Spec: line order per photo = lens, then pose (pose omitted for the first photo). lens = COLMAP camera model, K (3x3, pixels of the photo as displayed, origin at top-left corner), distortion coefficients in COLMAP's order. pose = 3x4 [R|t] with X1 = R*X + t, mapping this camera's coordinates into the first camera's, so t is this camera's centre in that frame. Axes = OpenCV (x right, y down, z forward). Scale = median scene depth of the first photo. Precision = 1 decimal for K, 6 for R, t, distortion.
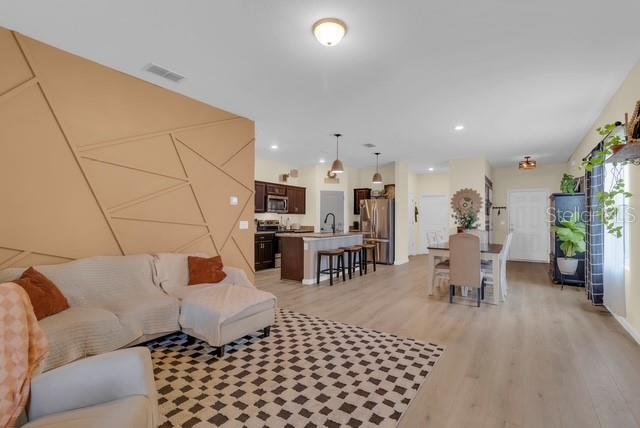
lens RADIAL K [[301.1, 0, 321.8], [0, 301.1, 217.3], [0, 0, 1]] dist [0.004043, 0.000550]
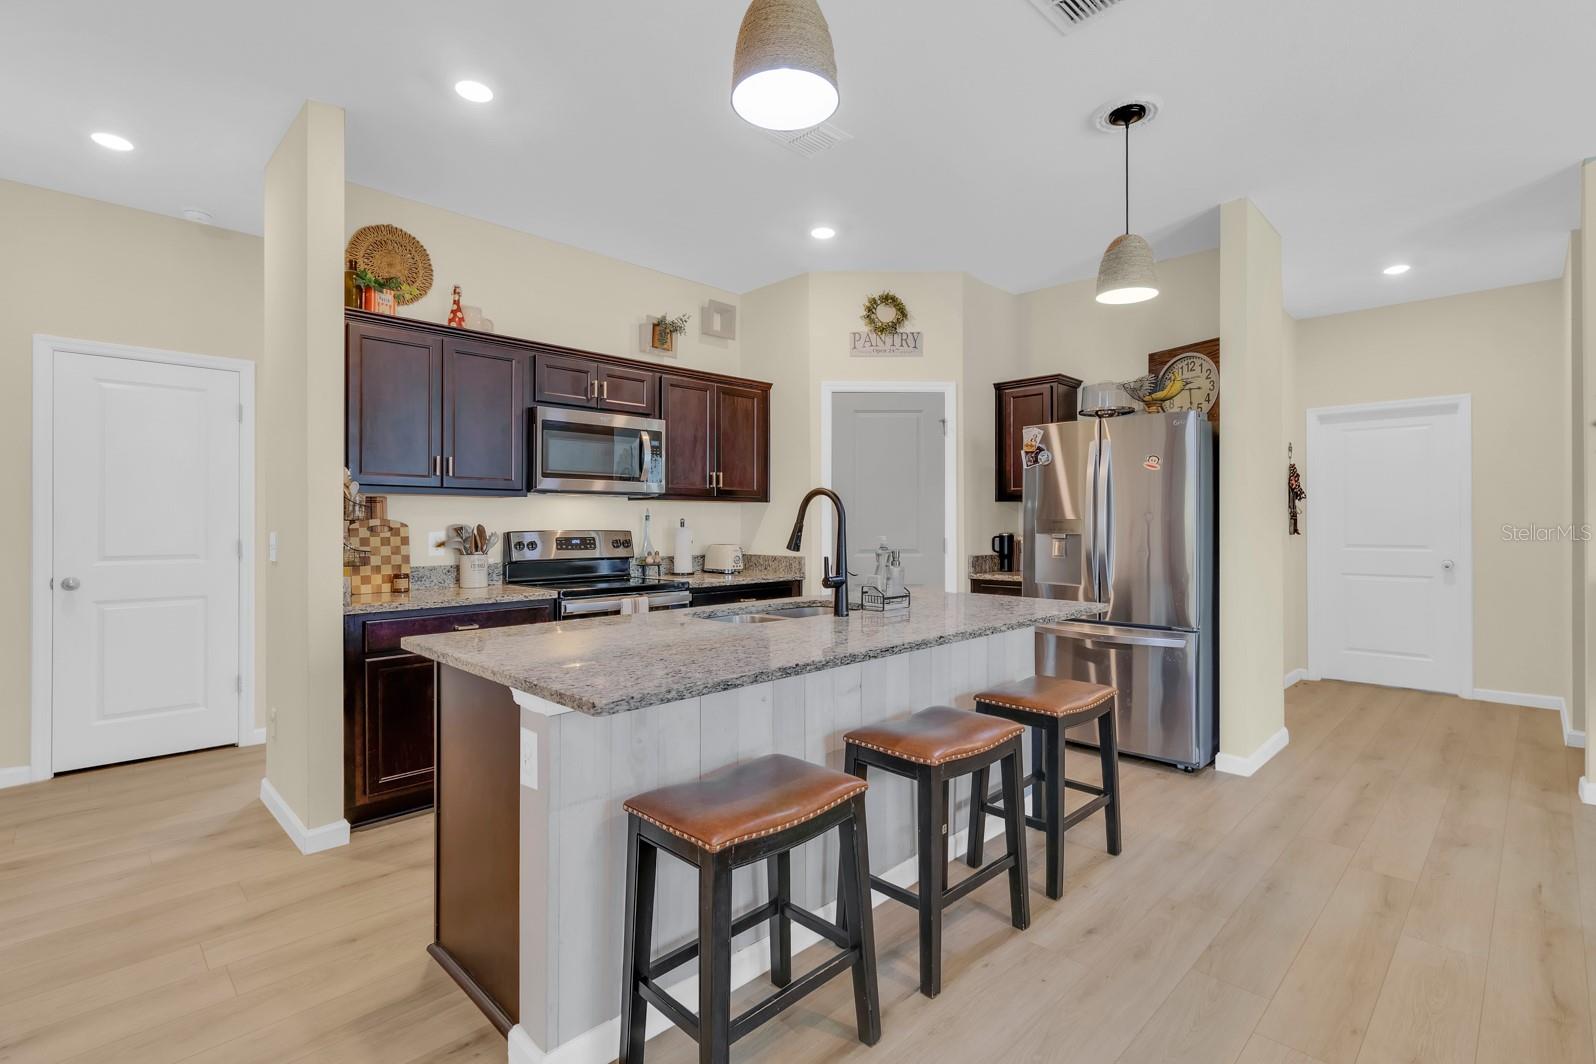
lens RADIAL K [[739.9, 0, 808.8], [0, 739.9, 529.9], [0, 0, 1]] dist [0.003421, 0.000301]
pose [[0.985352, -0.003005, -0.170504, 0.071575], [0.005463, 0.999888, 0.013947, 0.002623], [0.170443, -0.014675, 0.985258, 0.497628]]
